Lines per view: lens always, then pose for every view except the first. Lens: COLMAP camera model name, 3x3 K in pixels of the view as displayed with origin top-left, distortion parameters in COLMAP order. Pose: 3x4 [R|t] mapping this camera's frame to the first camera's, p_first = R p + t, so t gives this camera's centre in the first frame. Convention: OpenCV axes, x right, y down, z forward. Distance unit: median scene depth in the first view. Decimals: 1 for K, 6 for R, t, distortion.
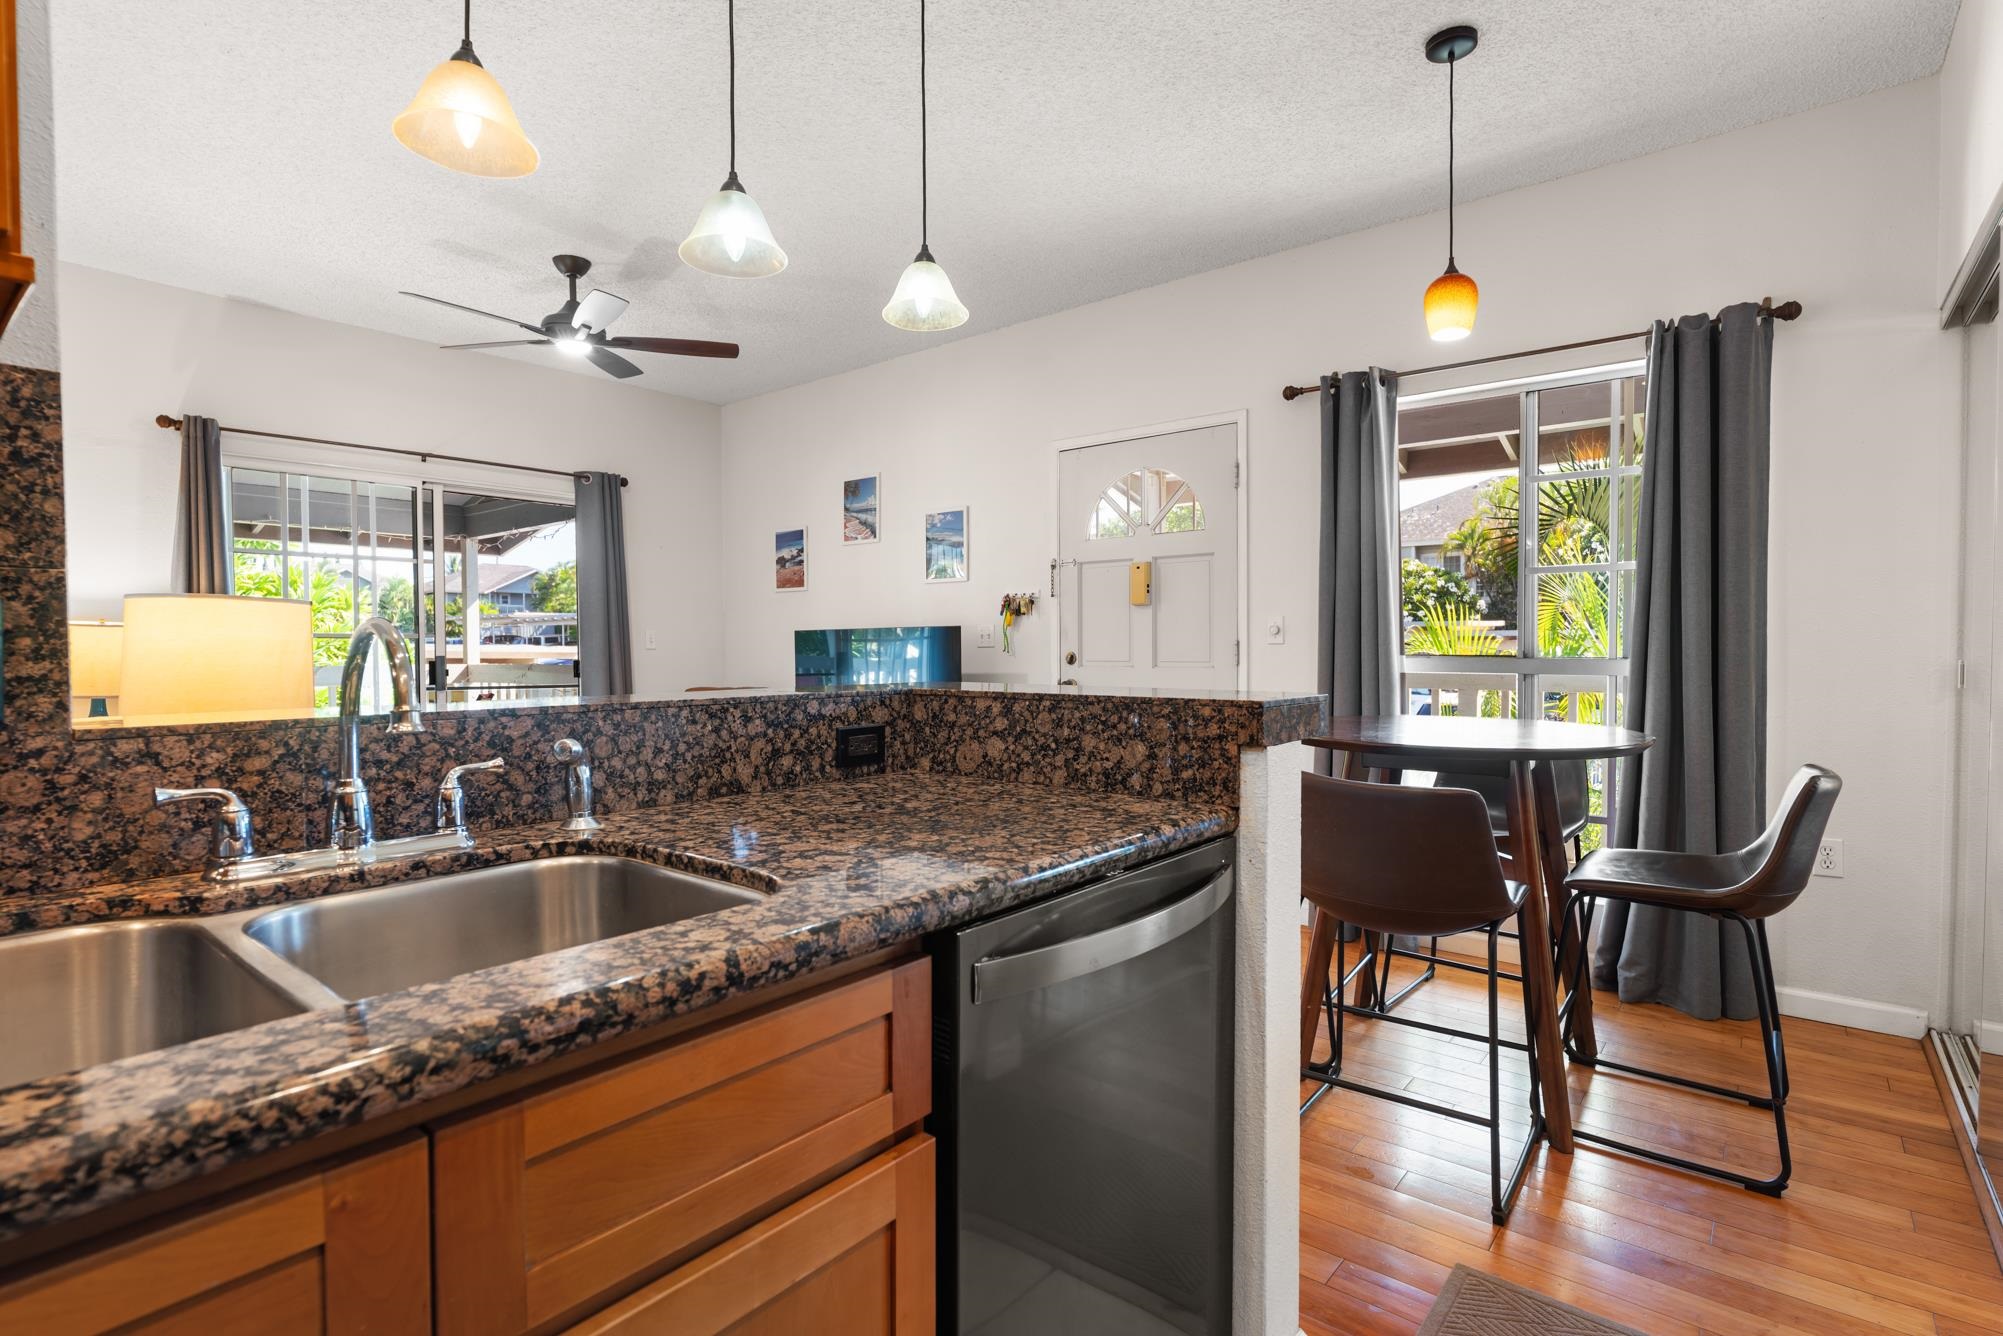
lens RADIAL K [[980.2, 0, 1002.7], [0, 980.2, 668.1], [0, 0, 1]] dist [-0.002510, 0.000267]
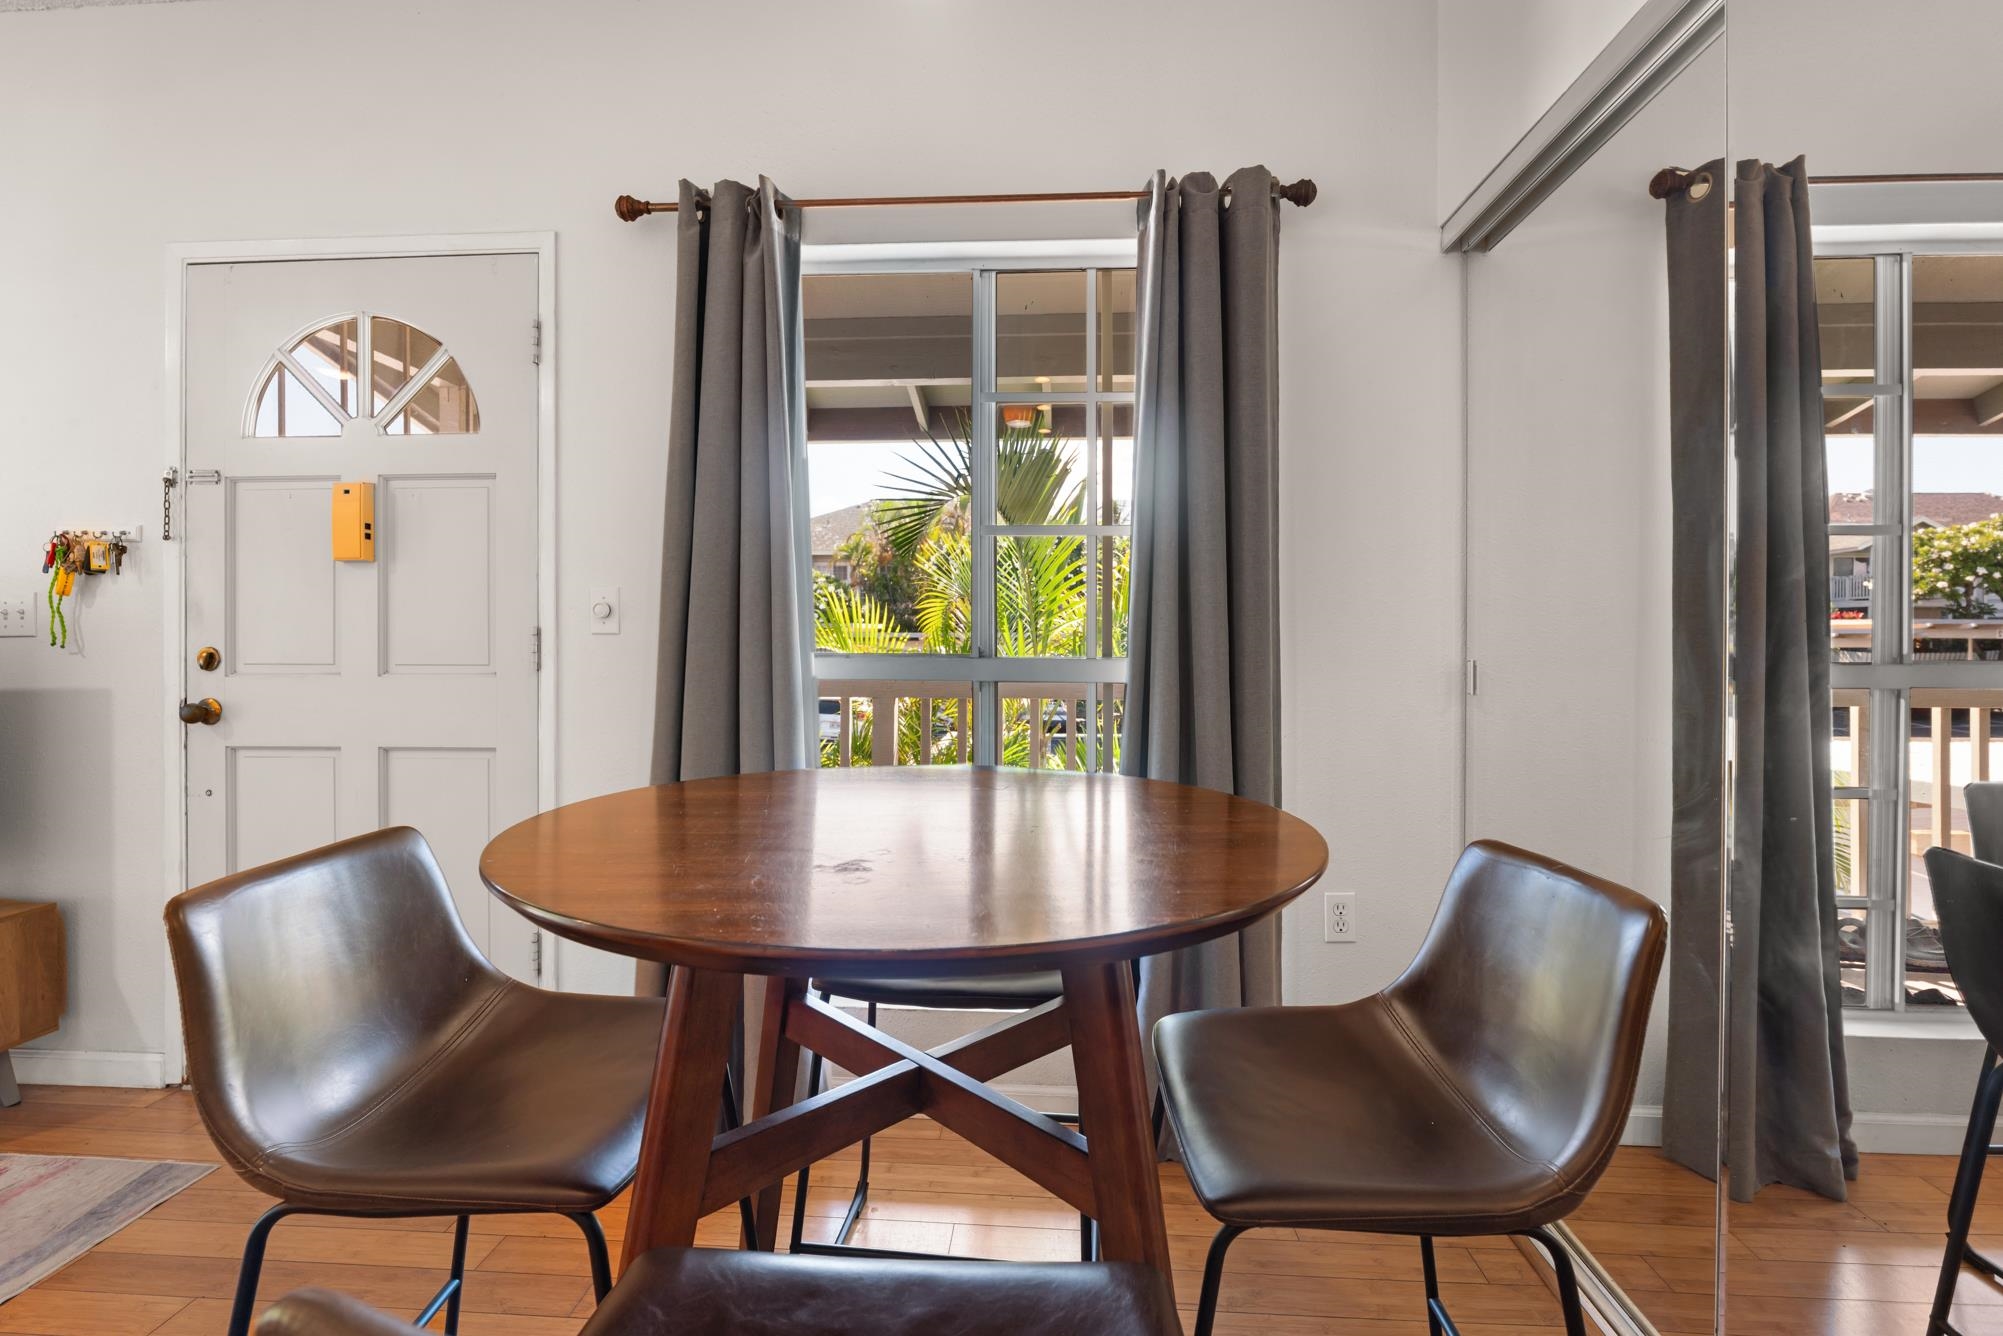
lens RADIAL K [[920.2, 0, 1008.6], [0, 920.2, 650.6], [0, 0, 1]] dist [-0.009160, 0.000207]
pose [[0.818682, 0.002219, 0.574242, 0.455149], [0.007165, 0.999875, -0.014080, -0.015045], [-0.574202, 0.015641, 0.818564, 1.166039]]
